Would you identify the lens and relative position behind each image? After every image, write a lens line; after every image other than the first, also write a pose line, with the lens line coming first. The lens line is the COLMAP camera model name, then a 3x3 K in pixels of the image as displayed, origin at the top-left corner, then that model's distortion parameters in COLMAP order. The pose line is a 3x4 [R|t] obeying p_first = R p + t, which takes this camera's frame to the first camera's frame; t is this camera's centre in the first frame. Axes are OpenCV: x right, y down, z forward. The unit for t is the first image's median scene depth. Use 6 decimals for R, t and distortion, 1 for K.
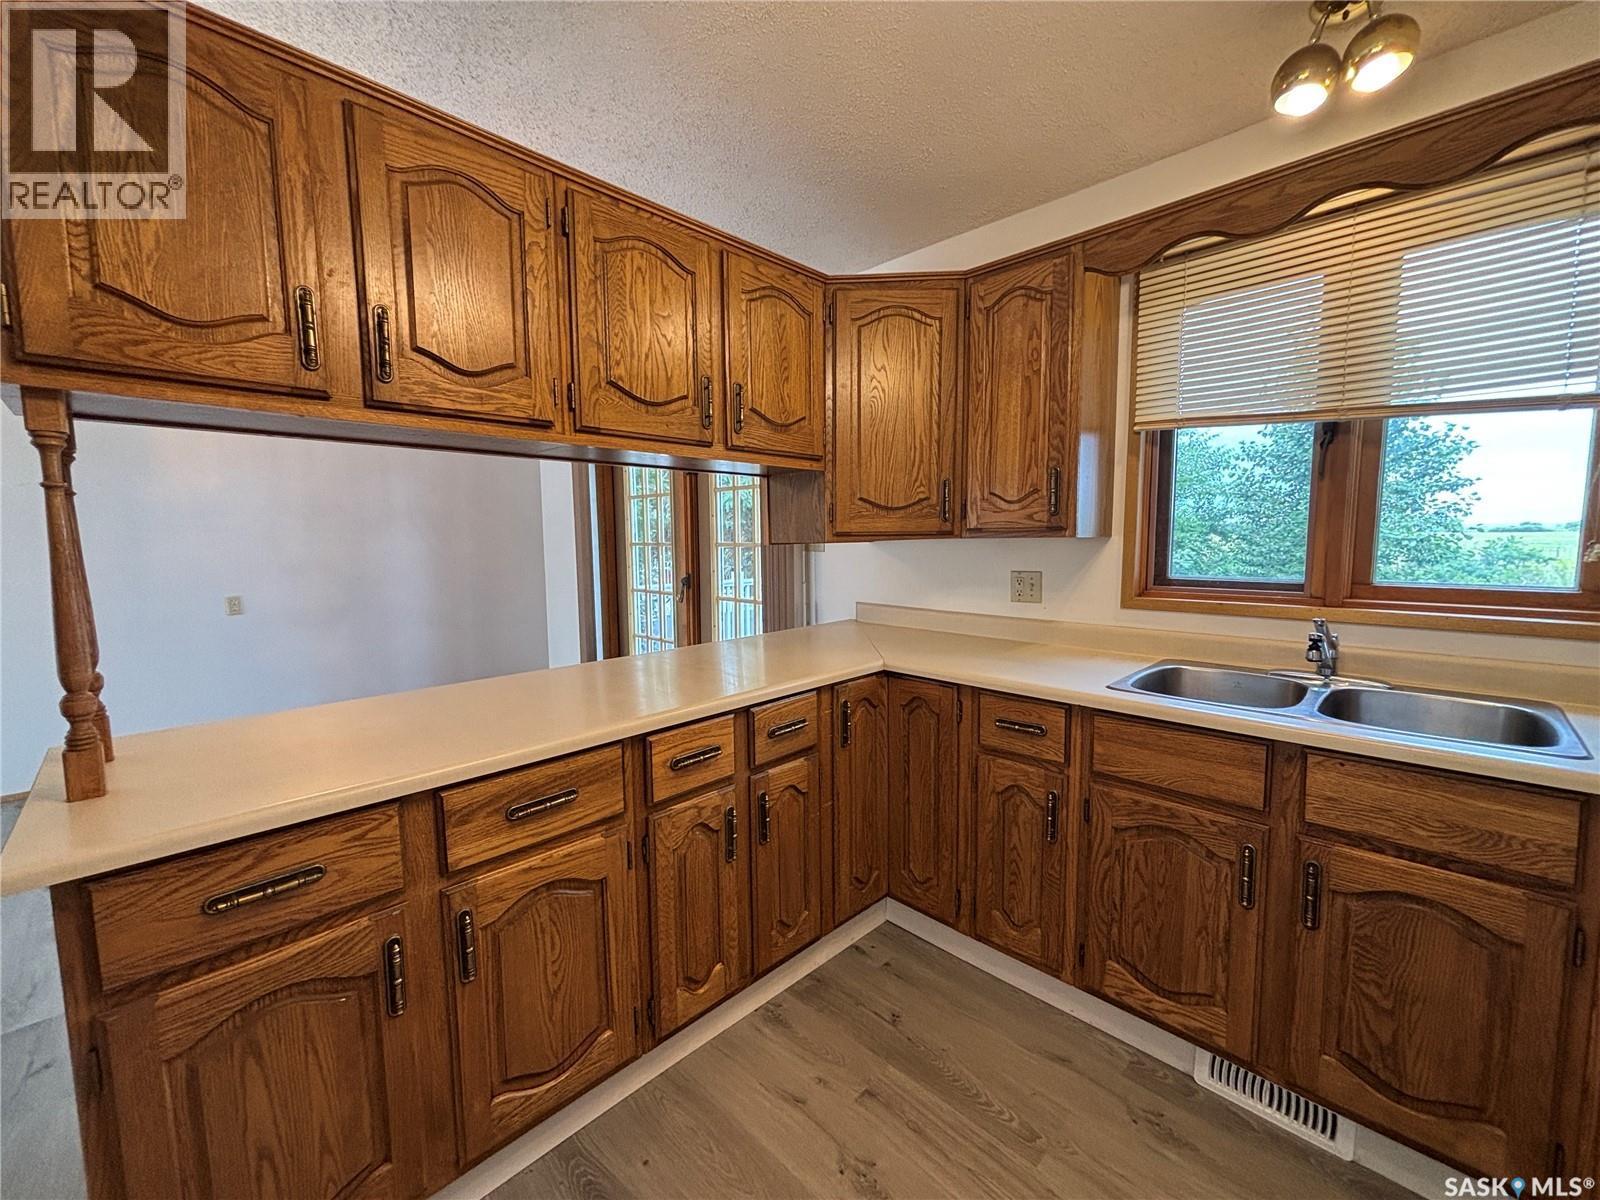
lens RADIAL K [[640.1, 0, 800.0], [0, 640.1, 596.3], [0, 0, 1]] dist [-0.000738, 0.000220]
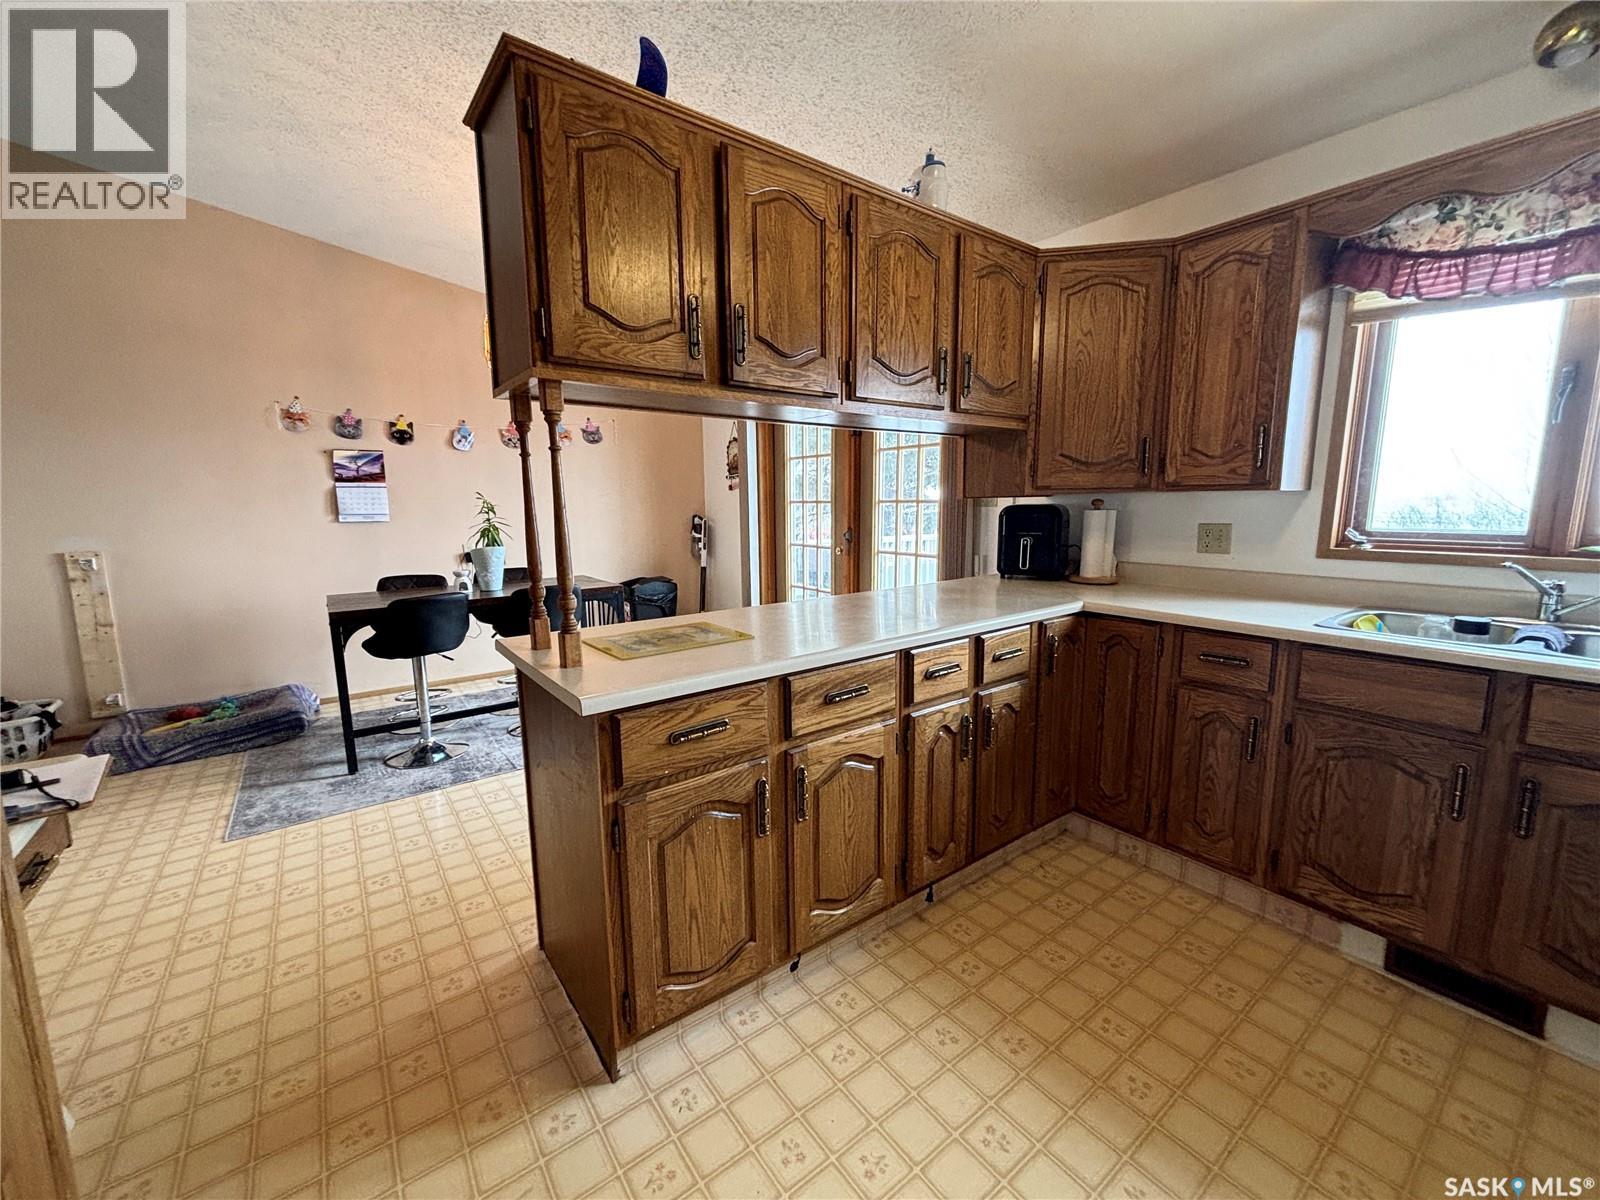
lens RADIAL K [[640.1, 0, 797.7], [0, 640.1, 595.5], [0, 0, 1]] dist [-0.000738, 0.000220]
pose [[0.989496, 0.022783, -0.142751, -0.252436], [-0.014437, 0.998140, 0.059233, 0.038443], [0.143835, -0.056550, 0.987985, -0.219707]]
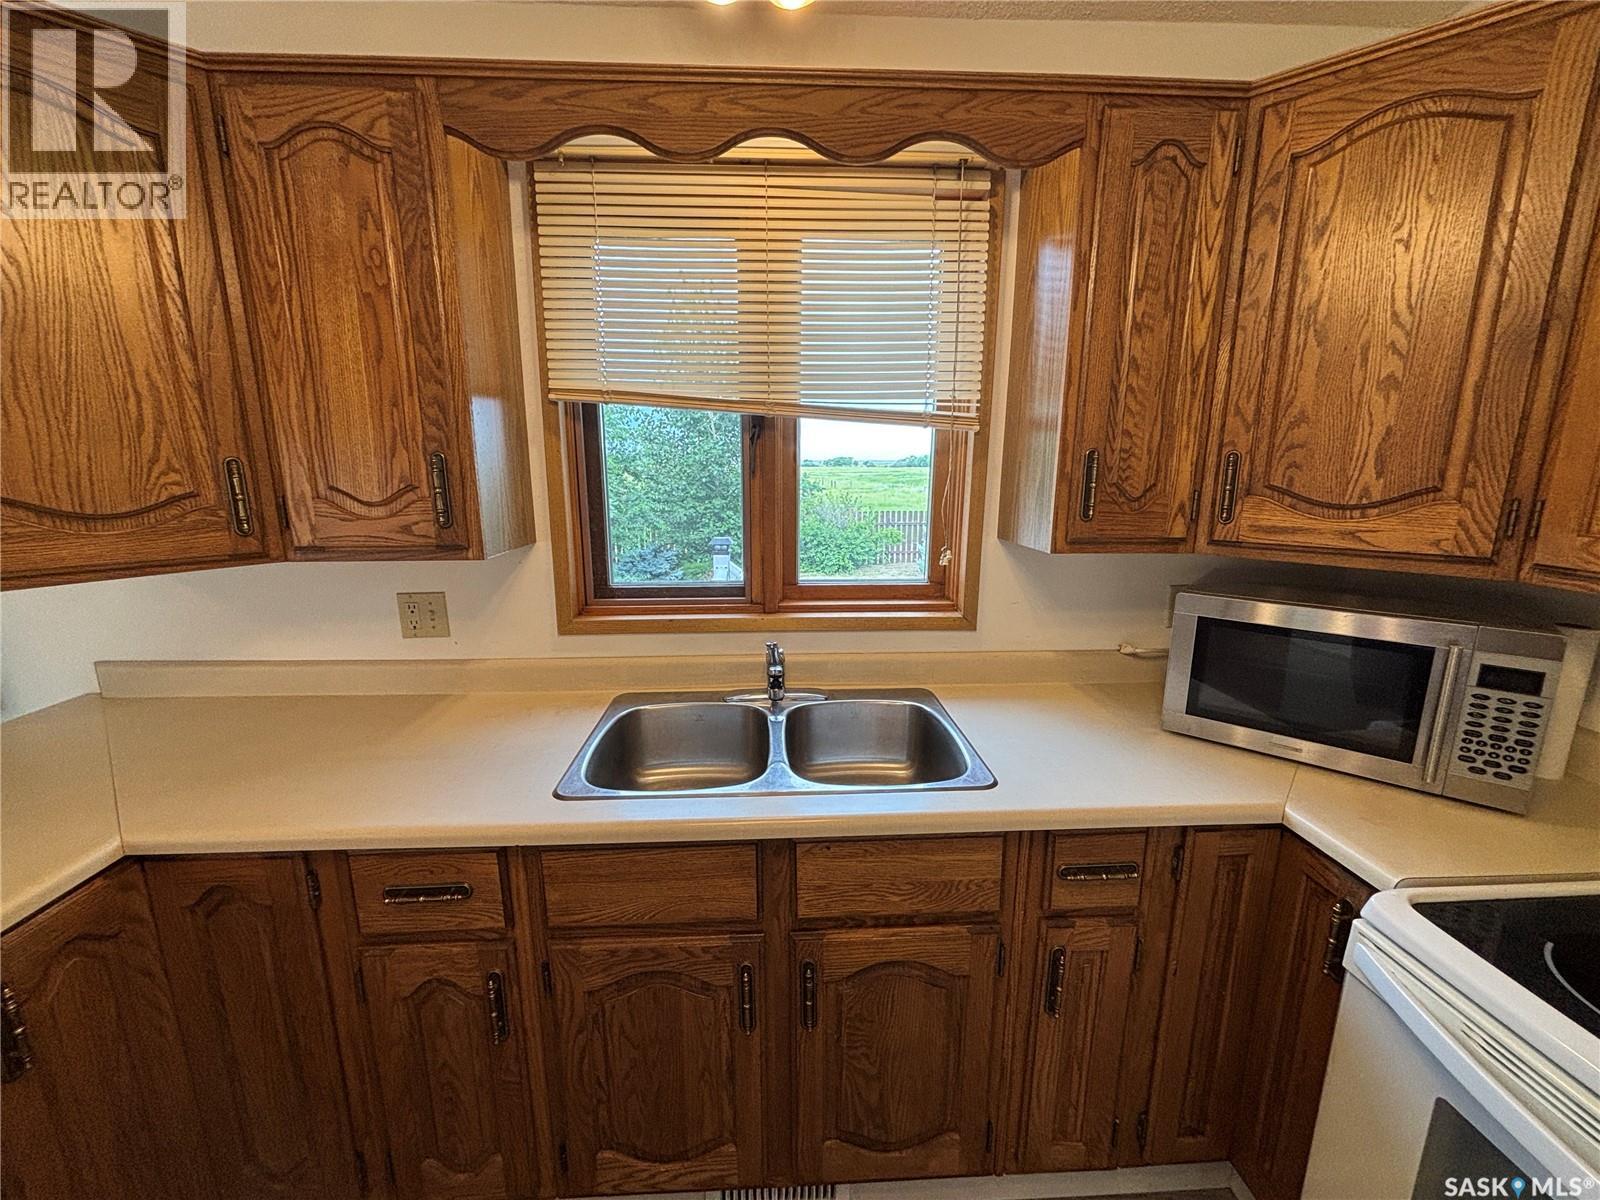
lens RADIAL K [[640.1, 0, 794.2], [0, 640.1, 592.6], [0, 0, 1]] dist [-0.000738, 0.000220]
pose [[0.676368, -0.137206, 0.723672, 0.190154], [0.061629, 0.989594, 0.130024, -0.148675], [-0.733981, -0.043344, 0.677785, 0.364140]]
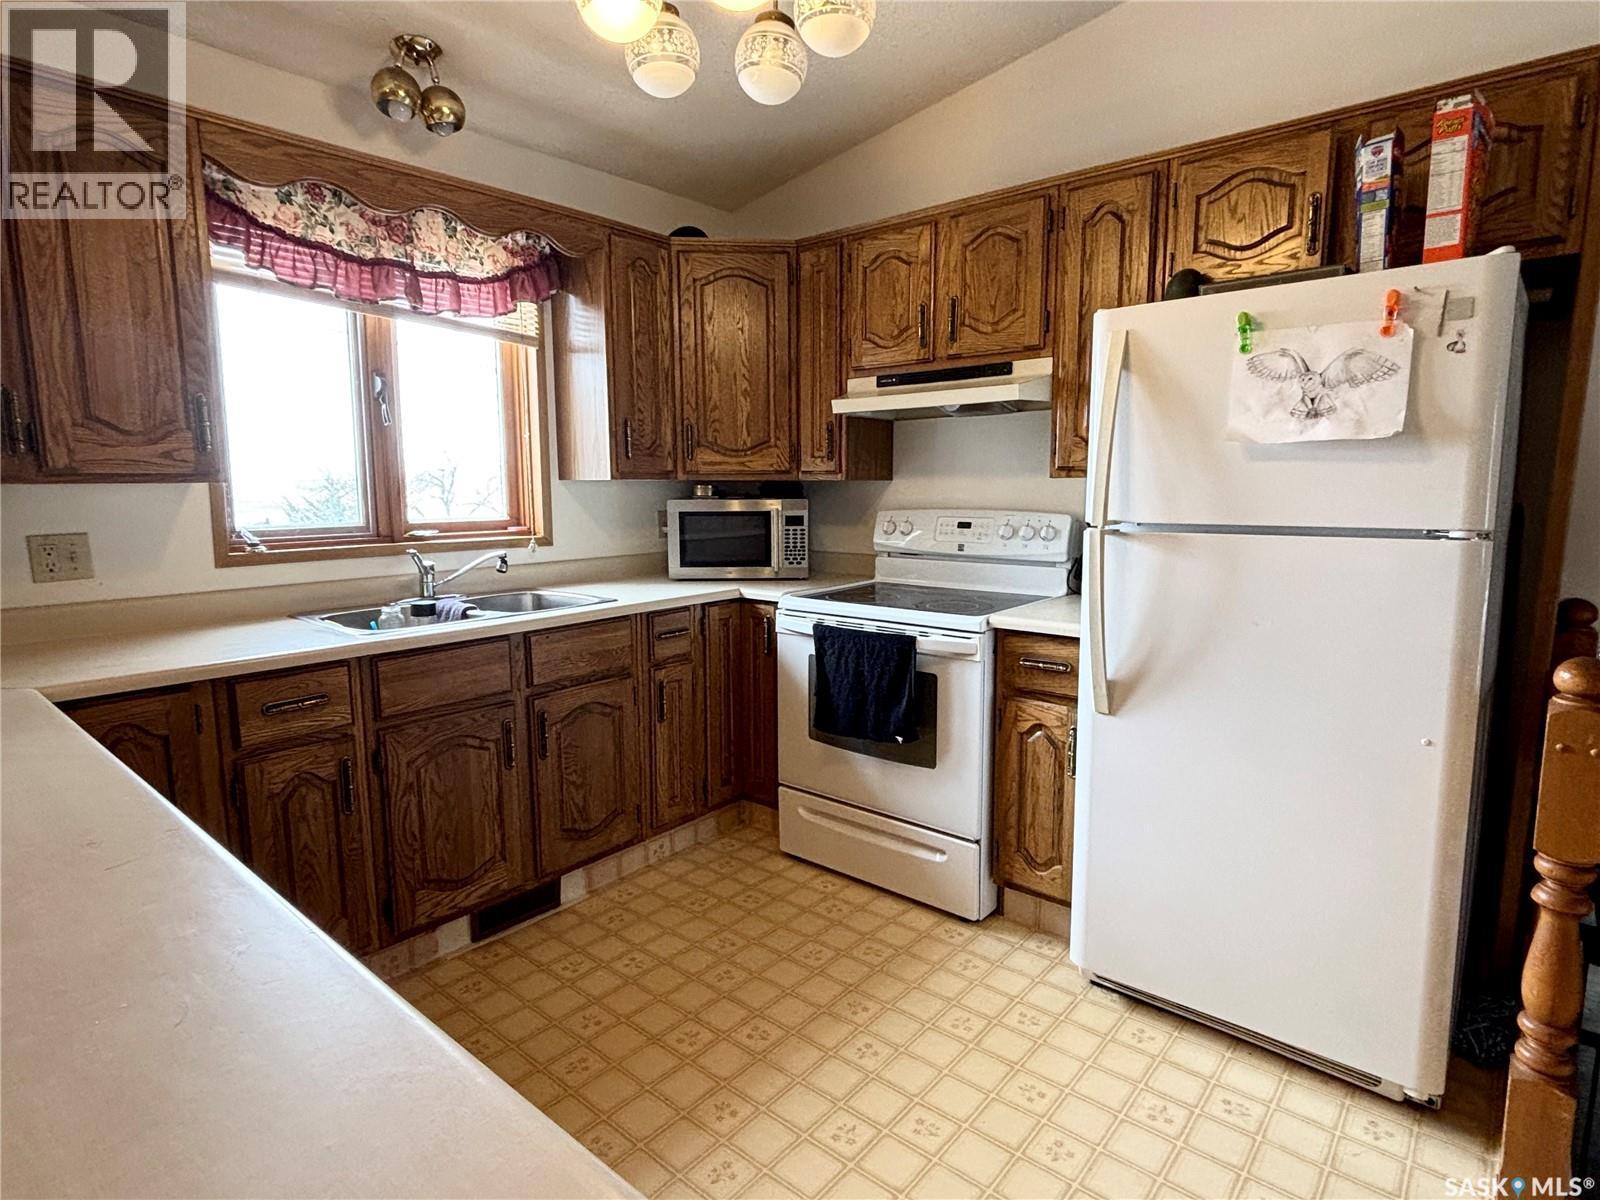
lens RADIAL K [[863.7, 0, 794.9], [0, 863.7, 591.3], [0, 0, 1]] dist [0.024869, -0.008485]
pose [[-0.067289, -0.117290, 0.990815, -0.892833], [0.099706, 0.987305, 0.123646, -0.023785], [-0.992739, 0.107111, -0.054740, 0.415866]]
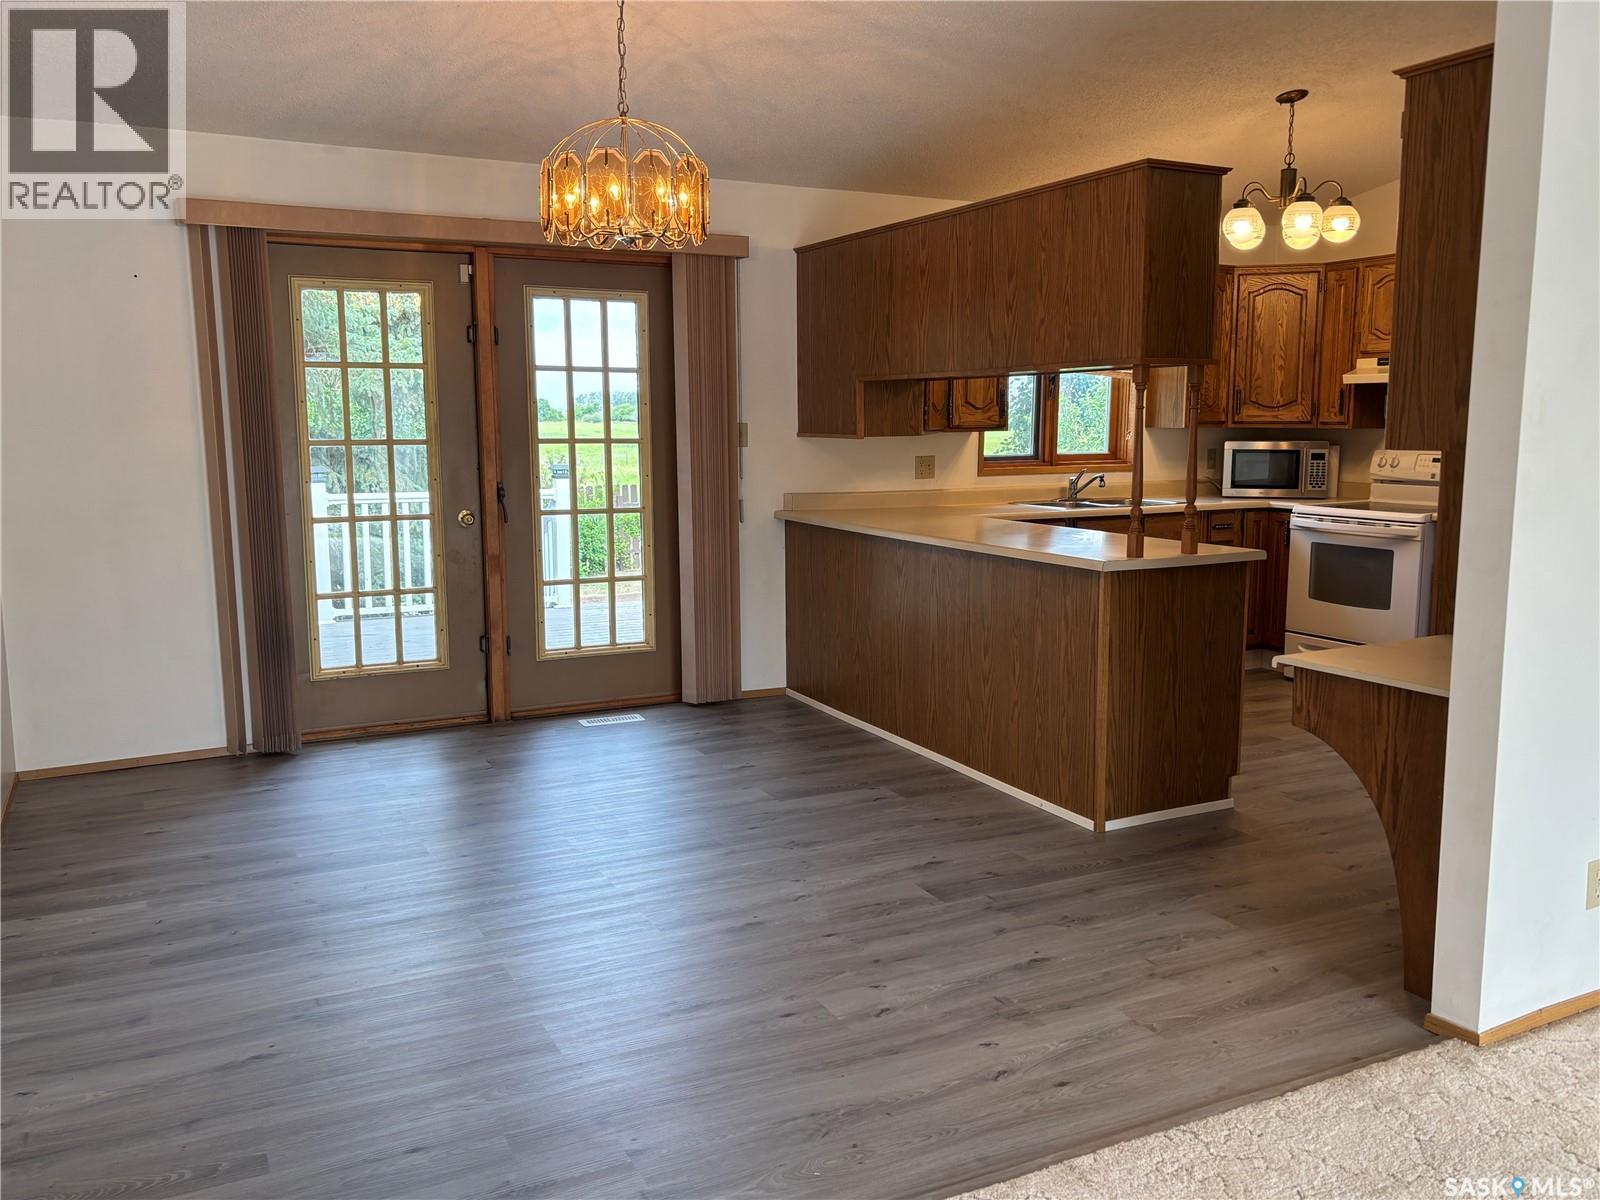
lens RADIAL K [[1280.2, 0, 837.2], [0, 1280.2, 616.3], [0, 0, 1]] dist [0.042719, 0.002498]
pose [[0.304376, -0.142288, 0.941865, -3.483344], [0.086684, 0.988815, 0.121367, -0.069799], [-0.948600, 0.044703, 0.313305, 0.465889]]
